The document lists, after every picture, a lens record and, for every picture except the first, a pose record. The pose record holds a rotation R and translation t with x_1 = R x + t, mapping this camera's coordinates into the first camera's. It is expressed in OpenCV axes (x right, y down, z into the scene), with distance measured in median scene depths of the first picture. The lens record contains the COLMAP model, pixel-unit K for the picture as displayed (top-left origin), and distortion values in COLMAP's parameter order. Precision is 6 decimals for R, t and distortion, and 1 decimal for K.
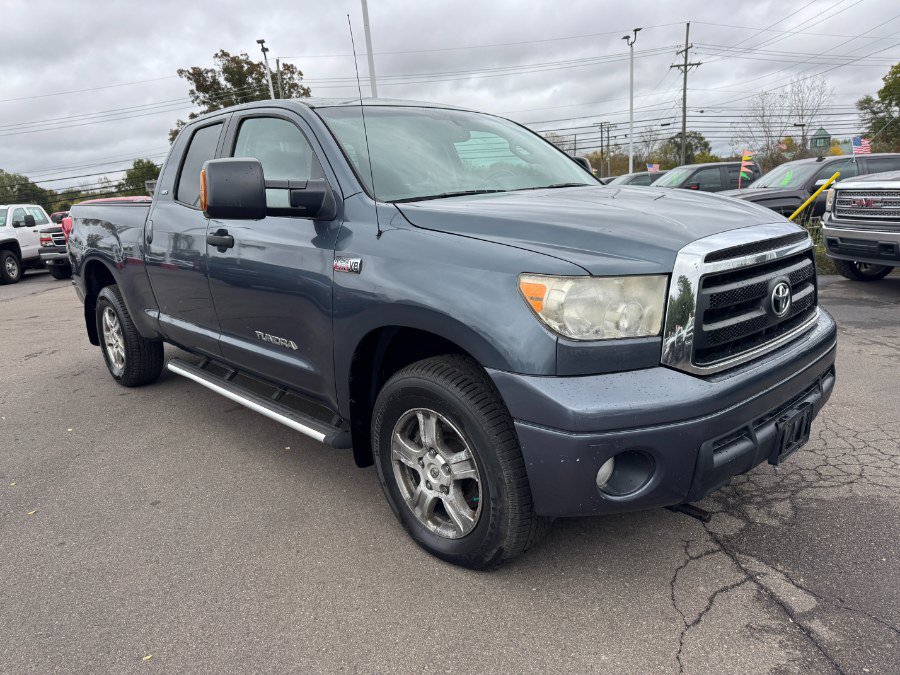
lens RADIAL K [[643.3, 0, 468.5], [0, 643.3, 343.8], [0, 0, 1]] dist [-0.000842, -0.003358]
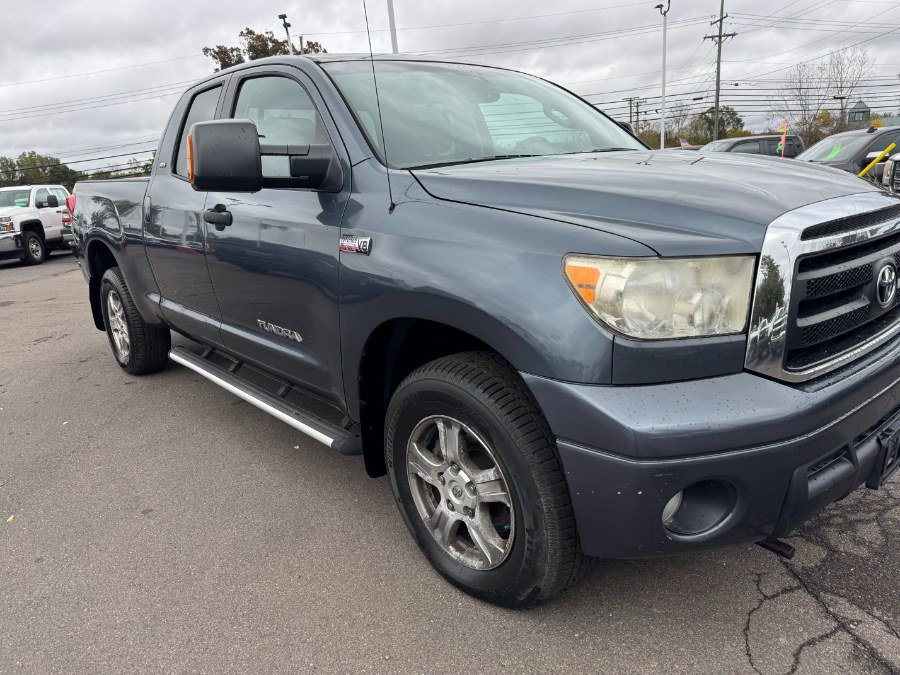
lens RADIAL K [[643.3, 0, 468.5], [0, 643.3, 343.8], [0, 0, 1]] dist [-0.000842, -0.003358]
pose [[0.999230, 0.003217, -0.039107, -0.005122], [-0.002008, 0.999520, 0.030917, -0.016712], [0.039188, -0.030815, 0.998757, 0.145200]]
